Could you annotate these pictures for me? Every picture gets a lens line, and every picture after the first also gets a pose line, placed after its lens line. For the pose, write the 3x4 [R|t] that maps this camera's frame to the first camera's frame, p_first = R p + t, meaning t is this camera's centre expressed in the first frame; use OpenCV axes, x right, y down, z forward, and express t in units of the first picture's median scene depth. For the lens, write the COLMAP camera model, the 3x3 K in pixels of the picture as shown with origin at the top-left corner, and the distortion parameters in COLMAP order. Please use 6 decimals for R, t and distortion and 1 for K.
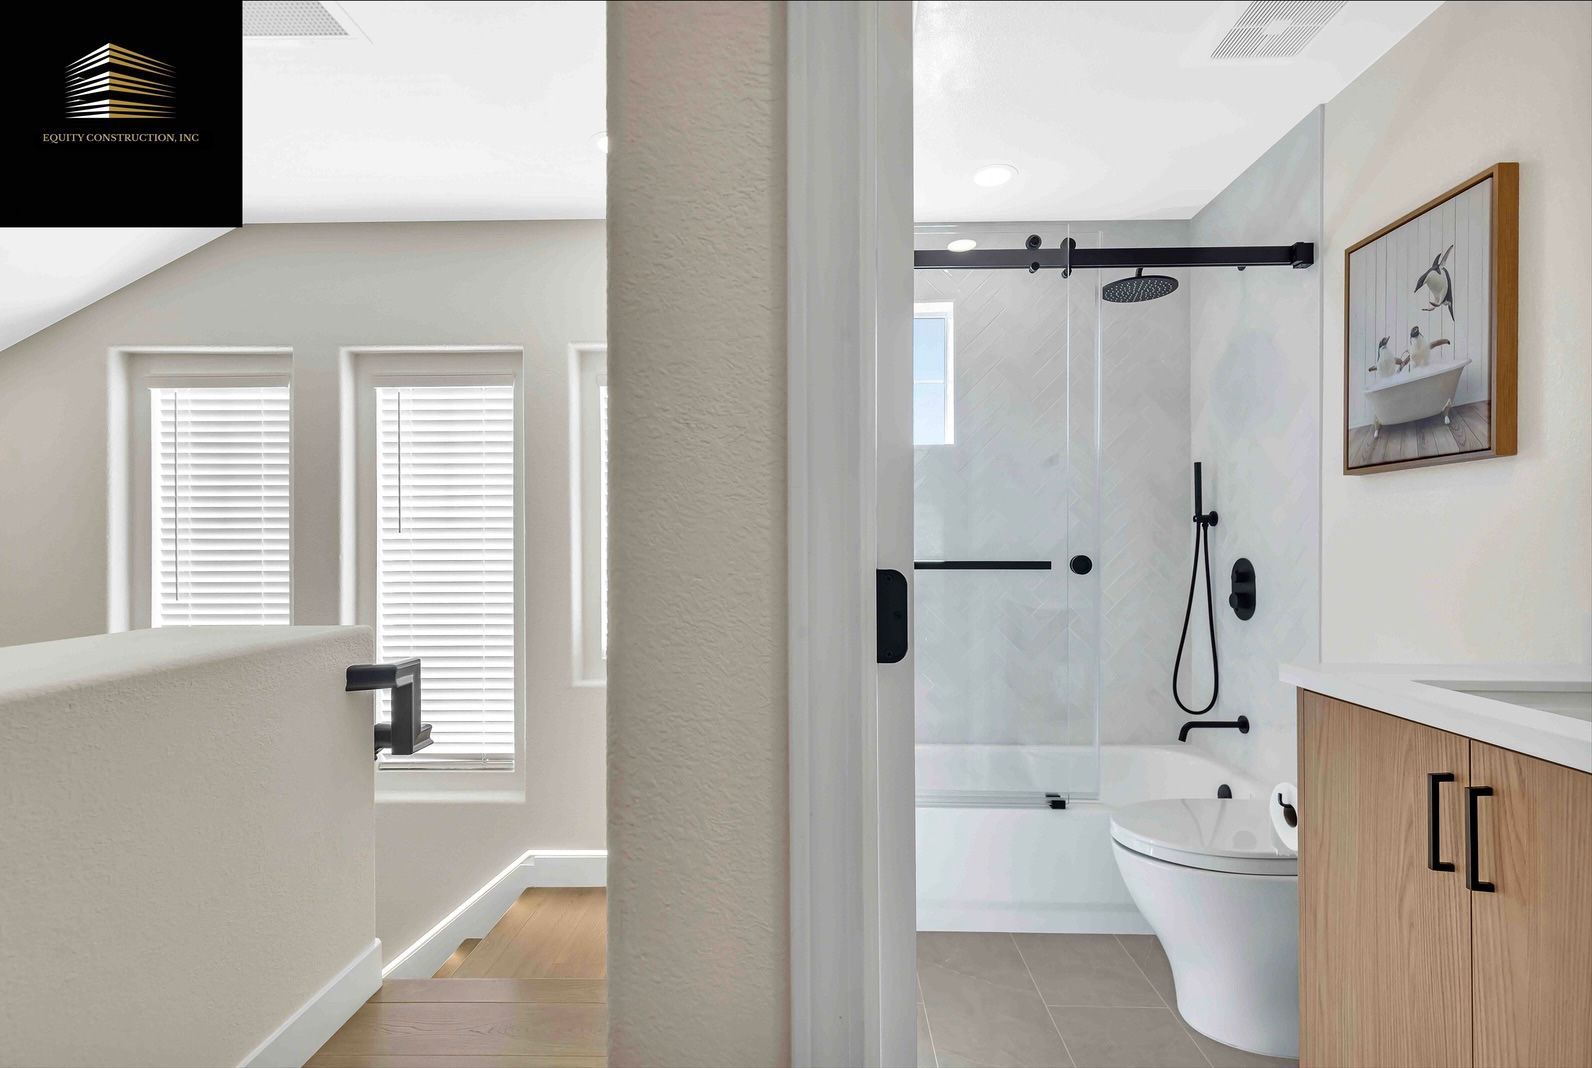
lens RADIAL K [[774.7, 0, 788.8], [0, 774.7, 528.1], [0, 0, 1]] dist [0.009810, -0.003121]
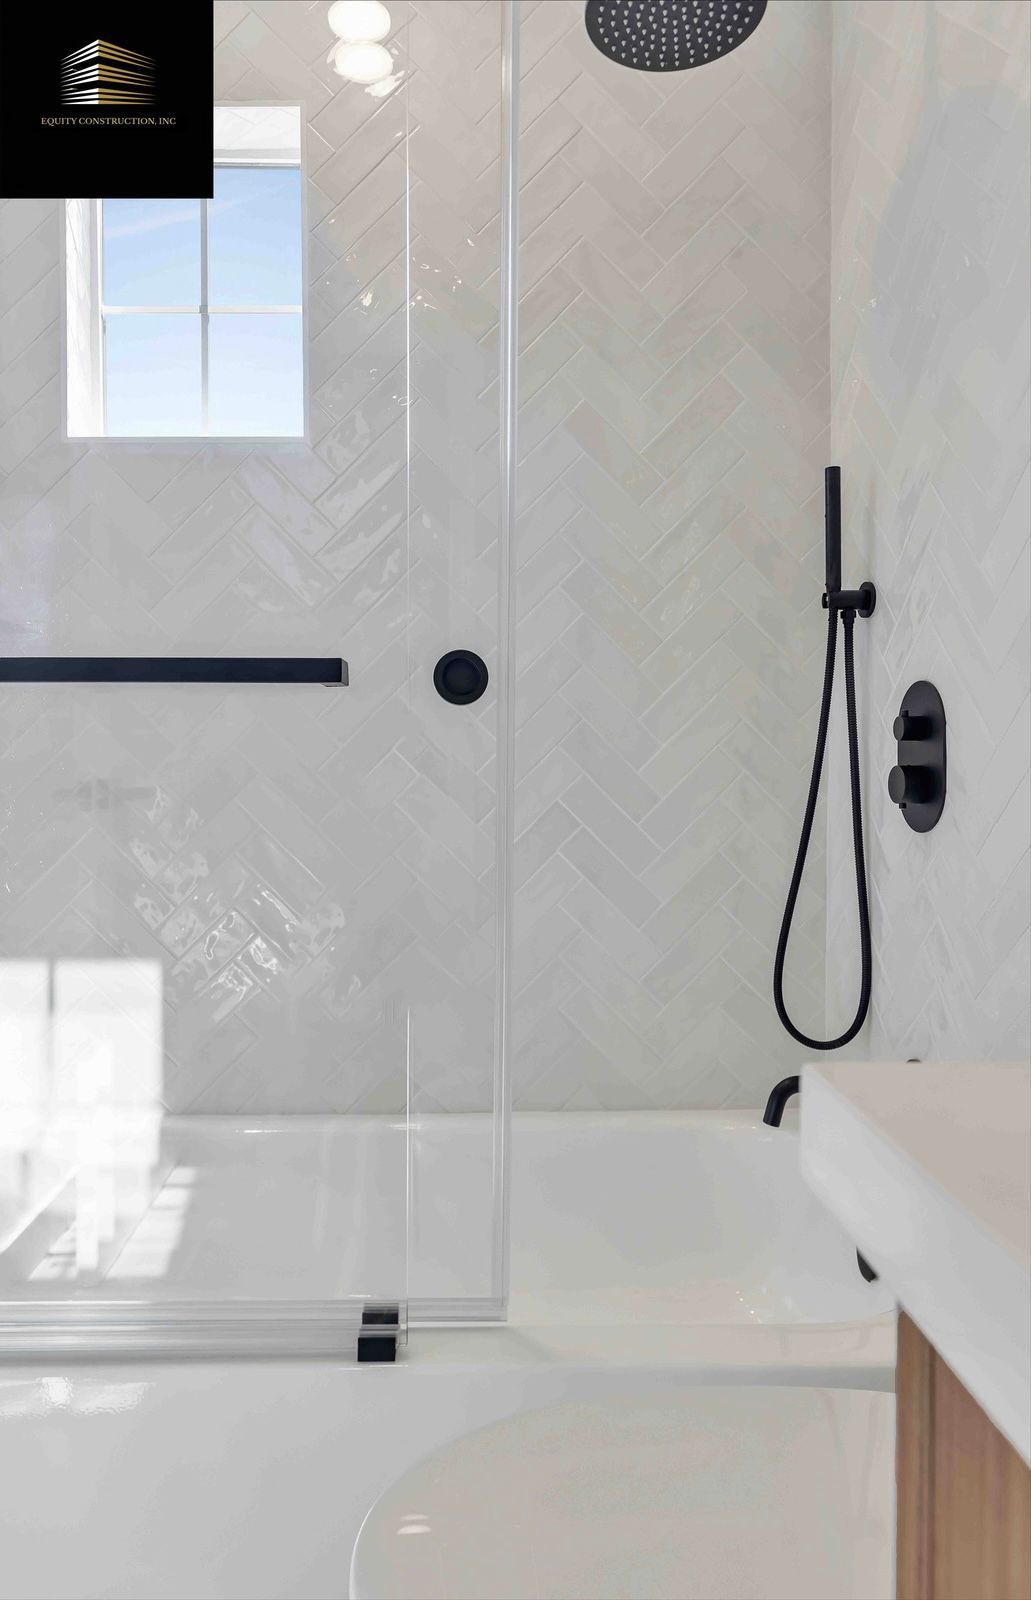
lens RADIAL K [[1026.6, 0, 470.4], [0, 1026.6, 752.8], [0, 0, 1]] dist [0.024241, 0.000413]
pose [[0.998957, 0.000881, 0.045650, 0.360030], [-0.002070, 0.999660, 0.026006, 0.070179], [-0.045611, -0.026073, 0.998619, 0.521767]]
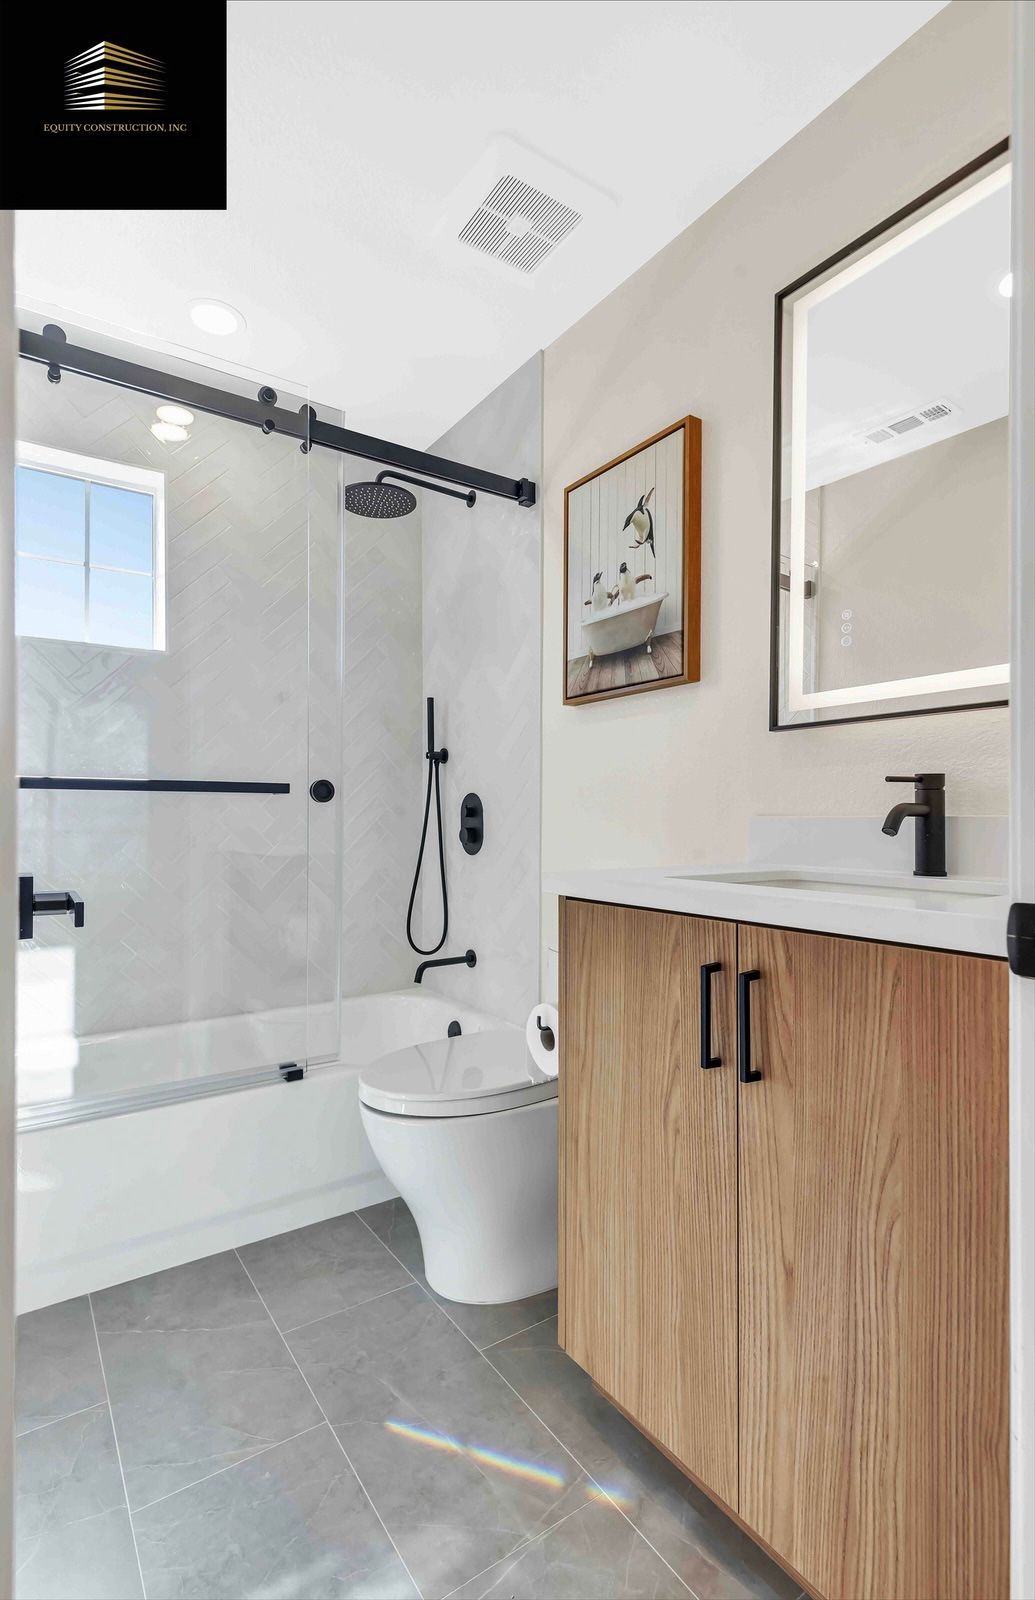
lens RADIAL K [[761.0, 0, 486.6], [0, 761.0, 814.4], [0, 0, 1]] dist [0.023939, -0.001702]
pose [[0.822522, 0.002025, 0.568730, 0.047437], [-0.006791, 0.999957, 0.006261, 0.066985], [-0.568693, -0.009012, 0.822500, 0.203823]]
